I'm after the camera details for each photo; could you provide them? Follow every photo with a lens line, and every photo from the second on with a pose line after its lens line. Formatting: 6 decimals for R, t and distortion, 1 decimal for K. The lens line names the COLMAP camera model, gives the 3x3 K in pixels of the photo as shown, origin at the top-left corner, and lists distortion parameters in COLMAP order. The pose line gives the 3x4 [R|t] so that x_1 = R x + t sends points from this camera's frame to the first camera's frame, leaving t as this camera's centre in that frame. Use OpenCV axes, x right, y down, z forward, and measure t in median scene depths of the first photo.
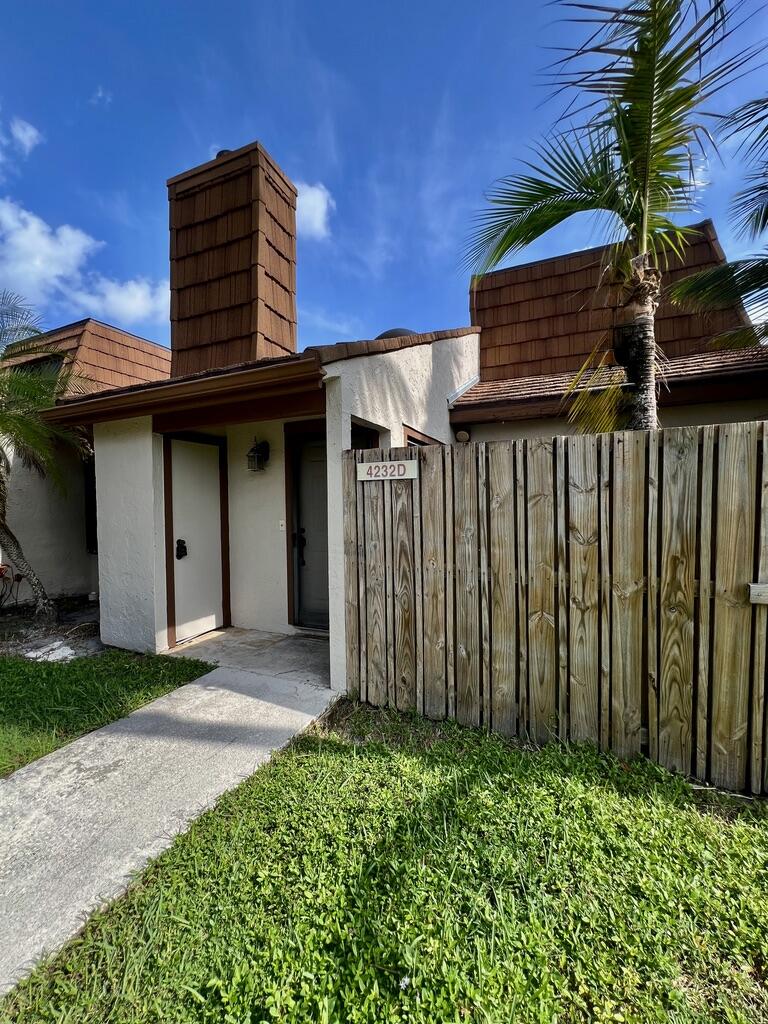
lens RADIAL K [[411.0, 0, 384.6], [0, 411.0, 513.1], [0, 0, 1]] dist [-0.001678, -0.000333]
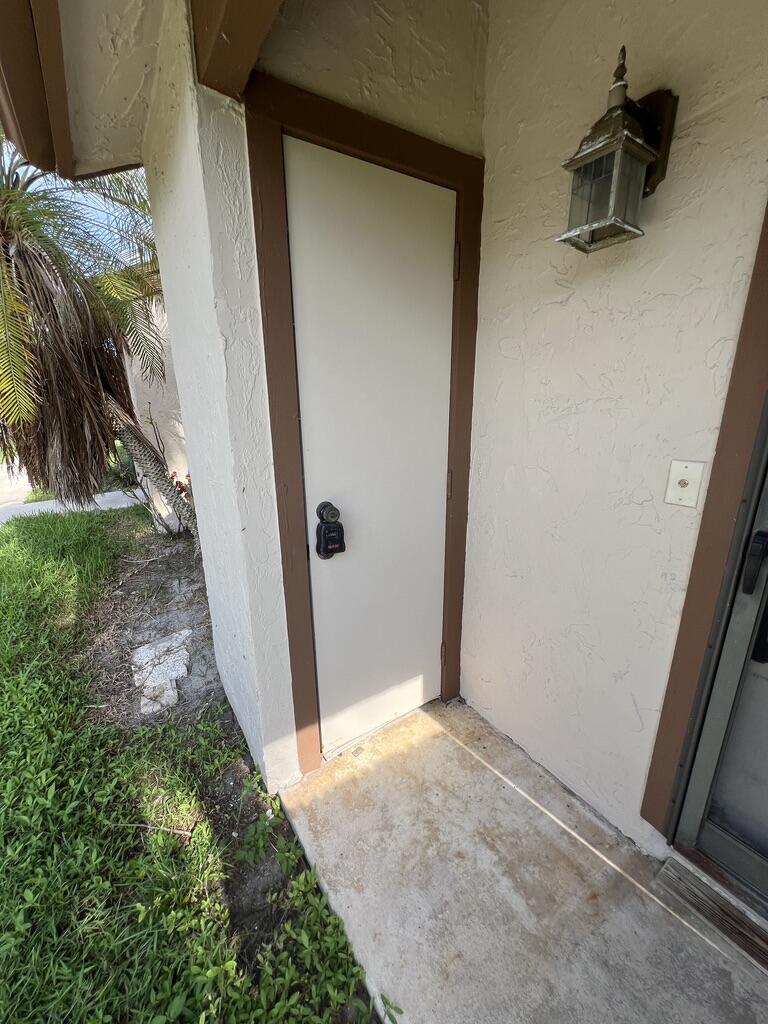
lens RADIAL K [[411.0, 0, 383.1], [0, 411.0, 514.5], [0, 0, 1]] dist [-0.001678, -0.000333]
pose [[0.845229, 0.150086, -0.512896, -0.279602], [-0.013357, 0.965386, 0.260484, -0.012804], [0.534237, -0.213318, 0.817977, 0.727413]]
